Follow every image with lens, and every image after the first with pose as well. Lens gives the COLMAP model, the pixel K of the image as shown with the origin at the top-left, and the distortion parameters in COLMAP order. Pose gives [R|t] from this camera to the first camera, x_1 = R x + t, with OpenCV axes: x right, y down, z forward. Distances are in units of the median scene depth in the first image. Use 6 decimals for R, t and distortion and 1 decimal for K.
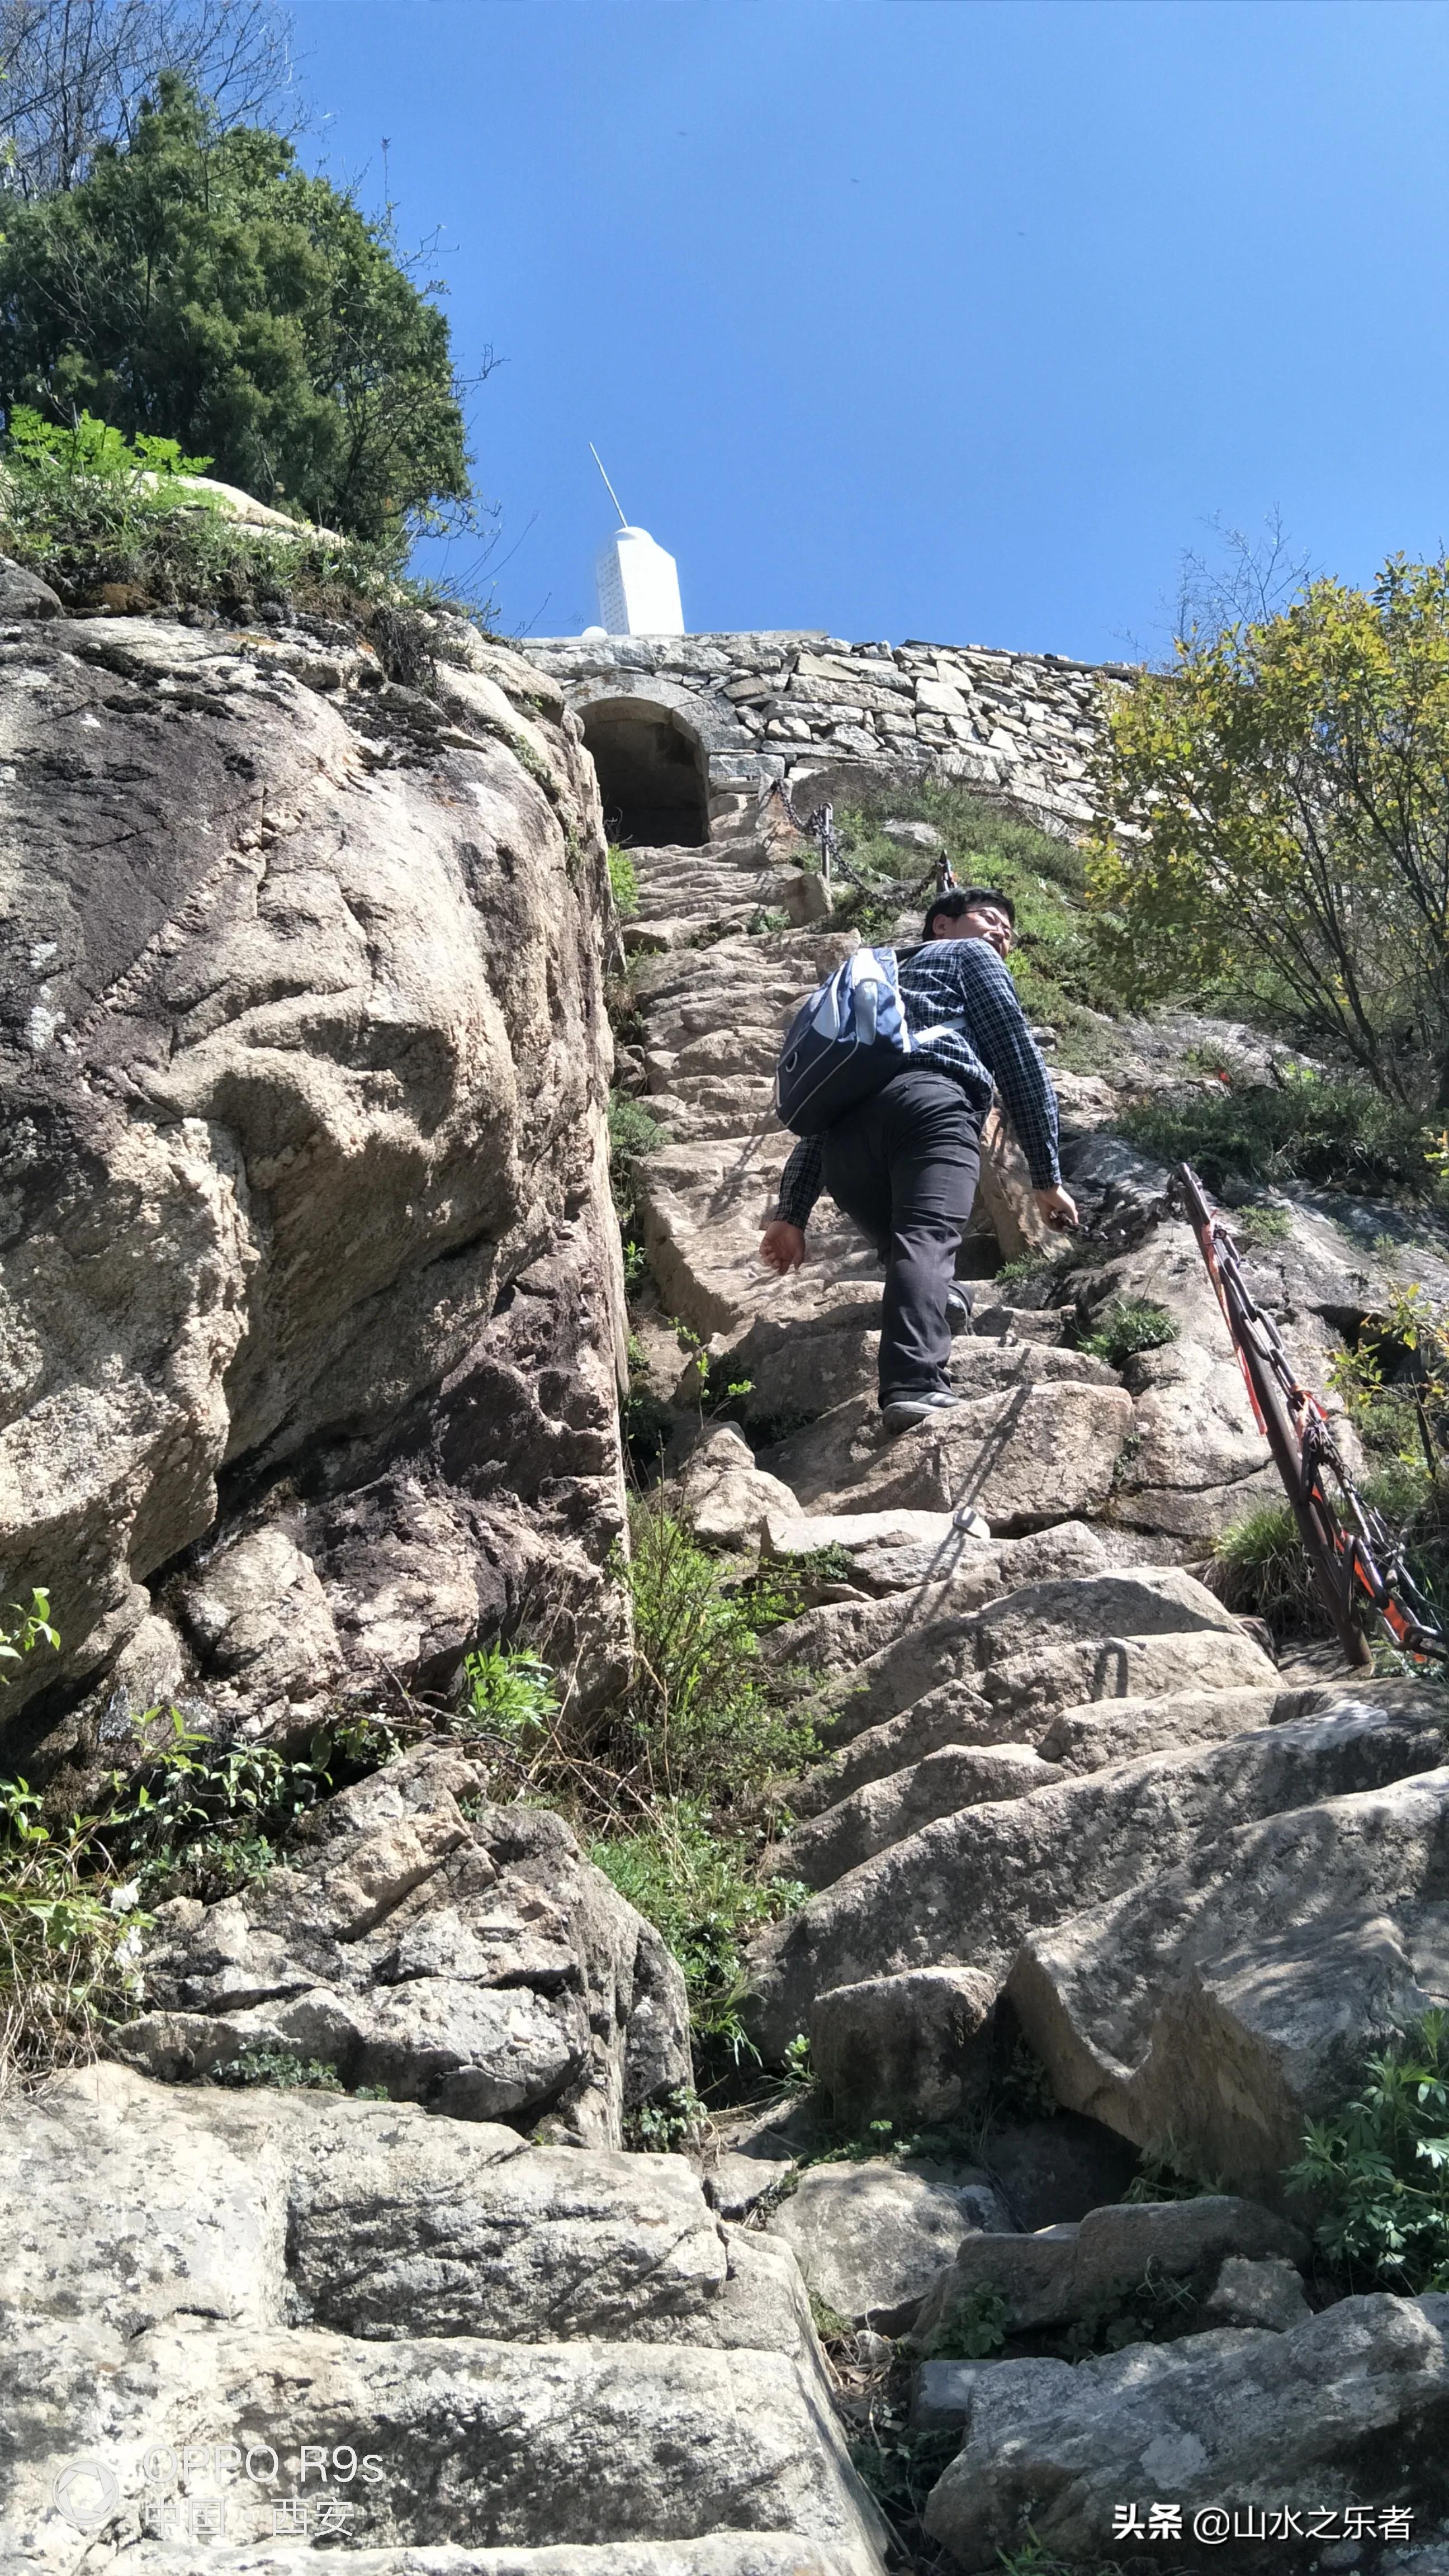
lens RADIAL K [[2866.9, 0, 646.8], [0, 2866.9, 1302.3], [0, 0, 1]] dist [0.198463, -0.791567]
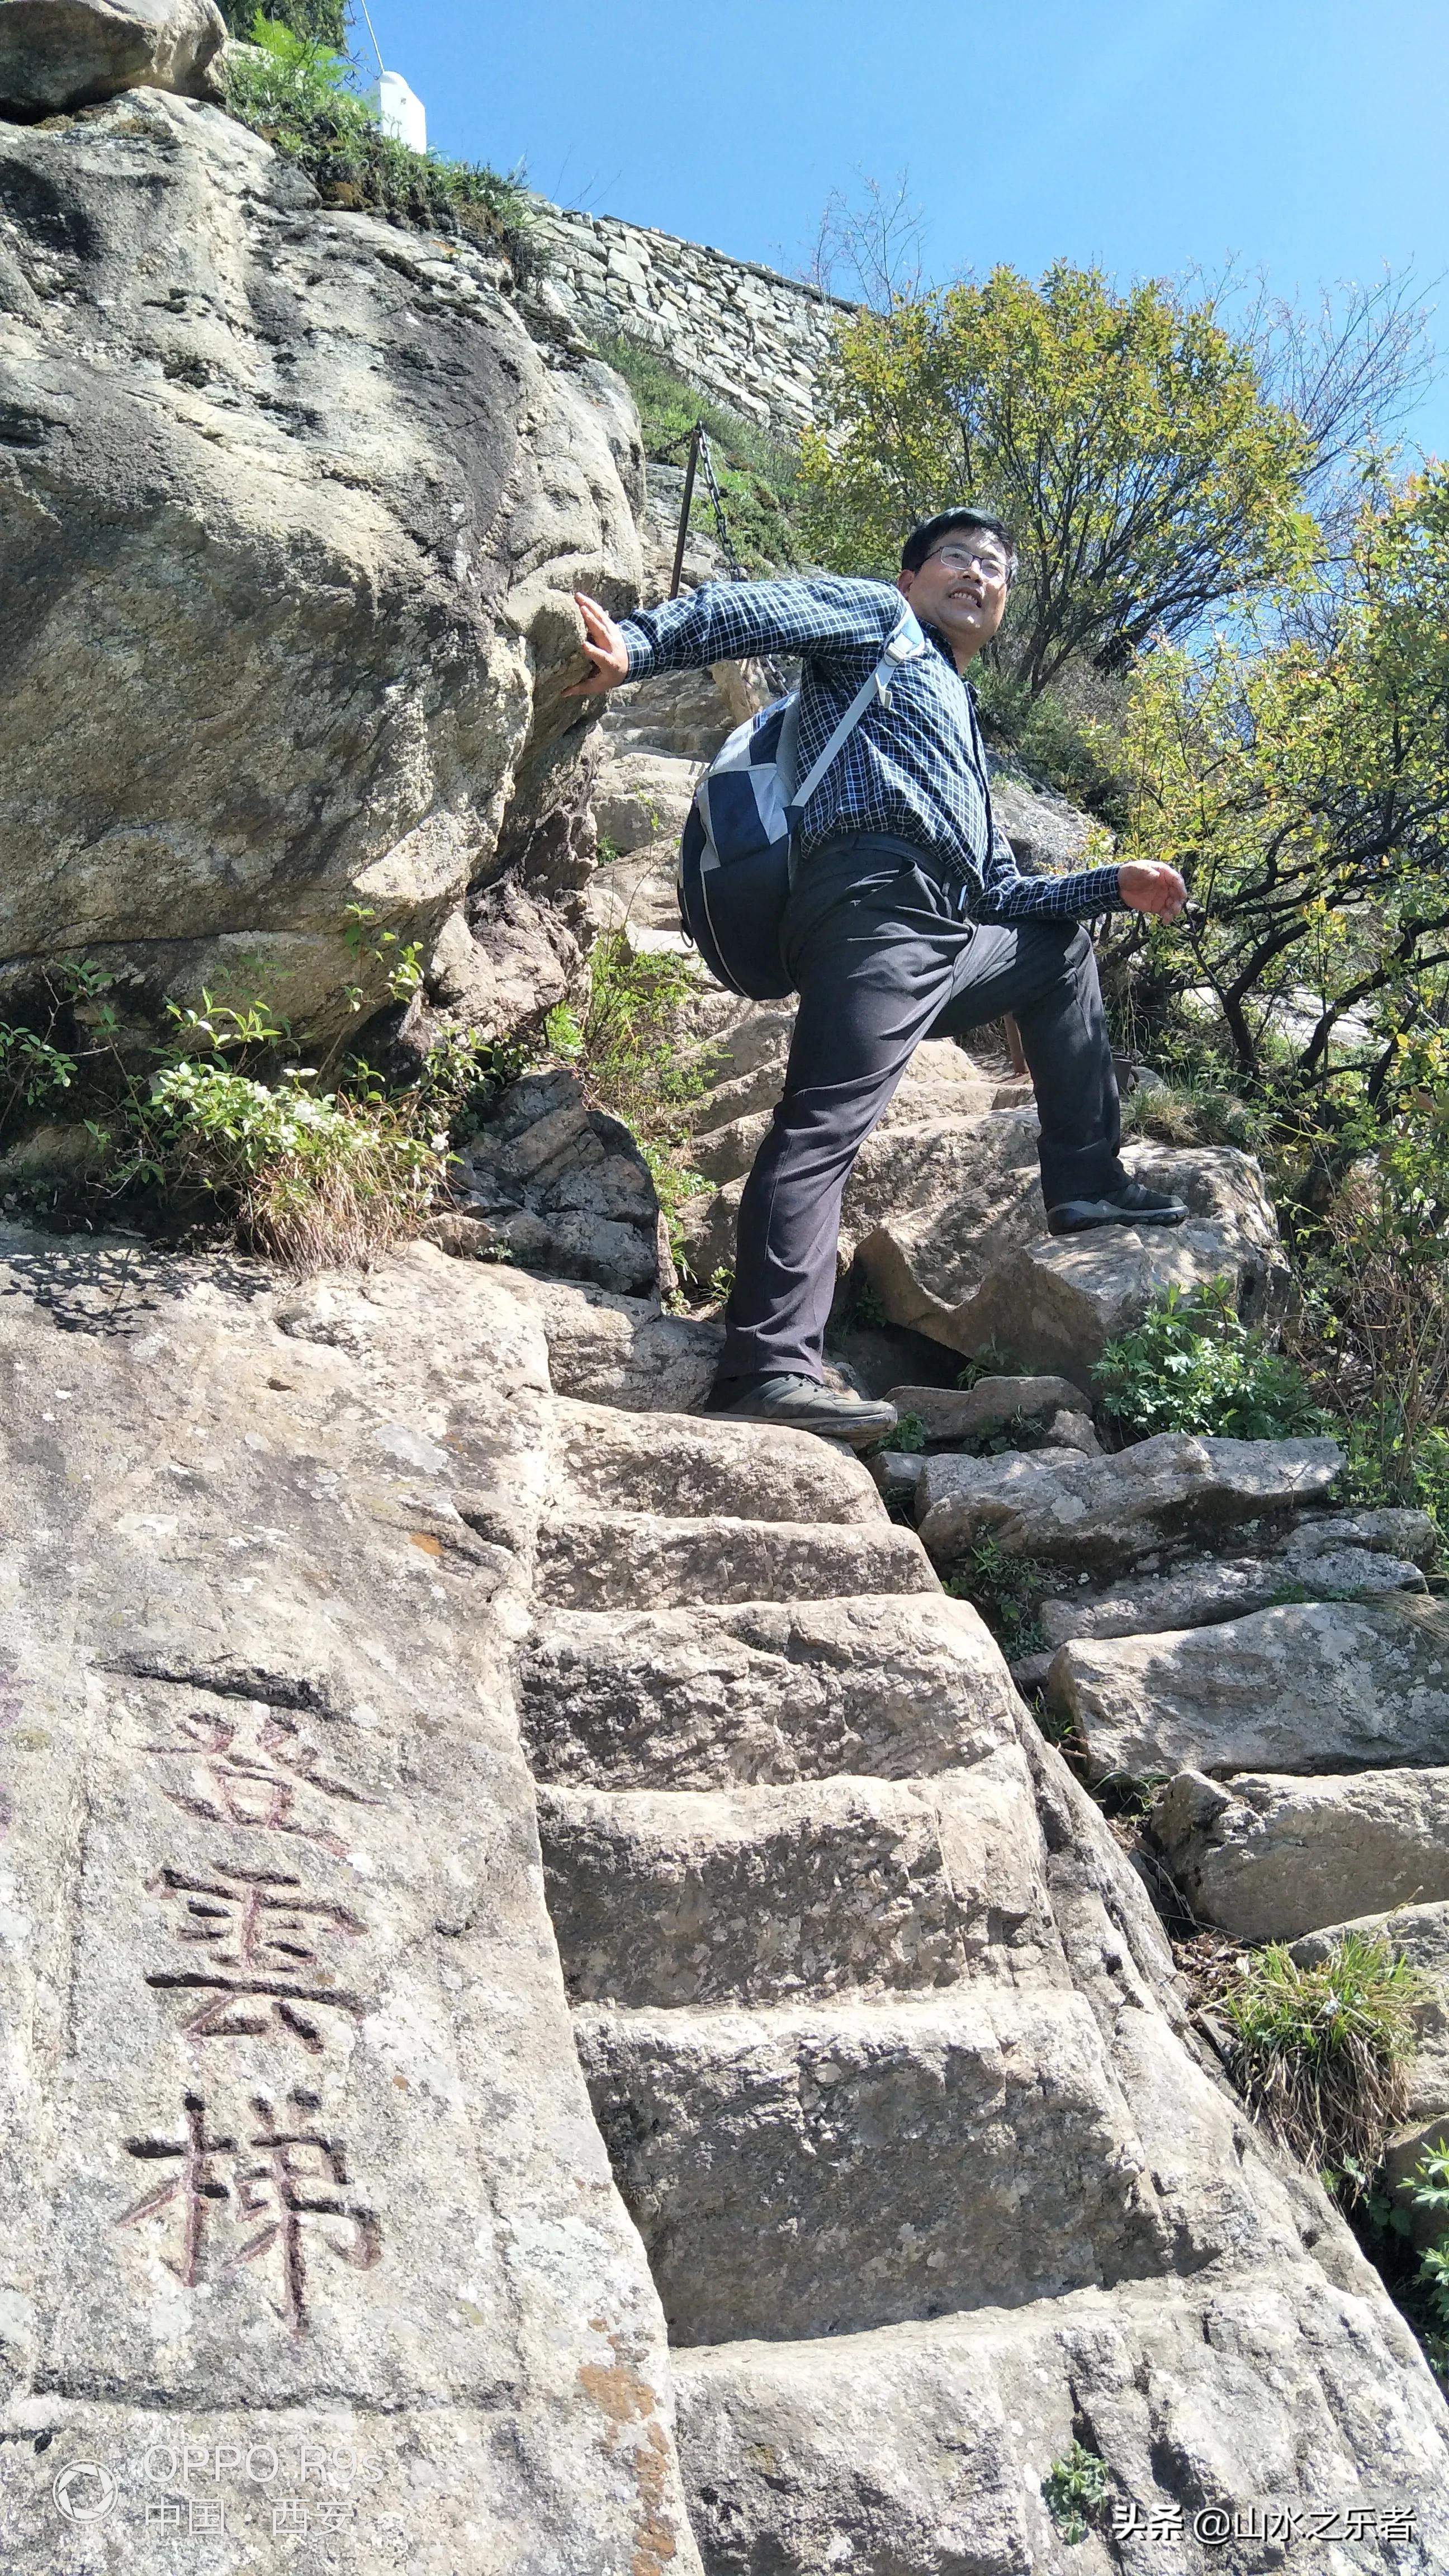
lens RADIAL K [[2091.8, 0, 733.1], [0, 2091.8, 1359.8], [0, 0, 1]] dist [0.000248, -0.124406]
pose [[0.973272, 0.087212, 0.212451, -0.220028], [-0.143400, 0.953364, 0.265582, -0.008410], [-0.179381, -0.288949, 0.940389, -0.127728]]
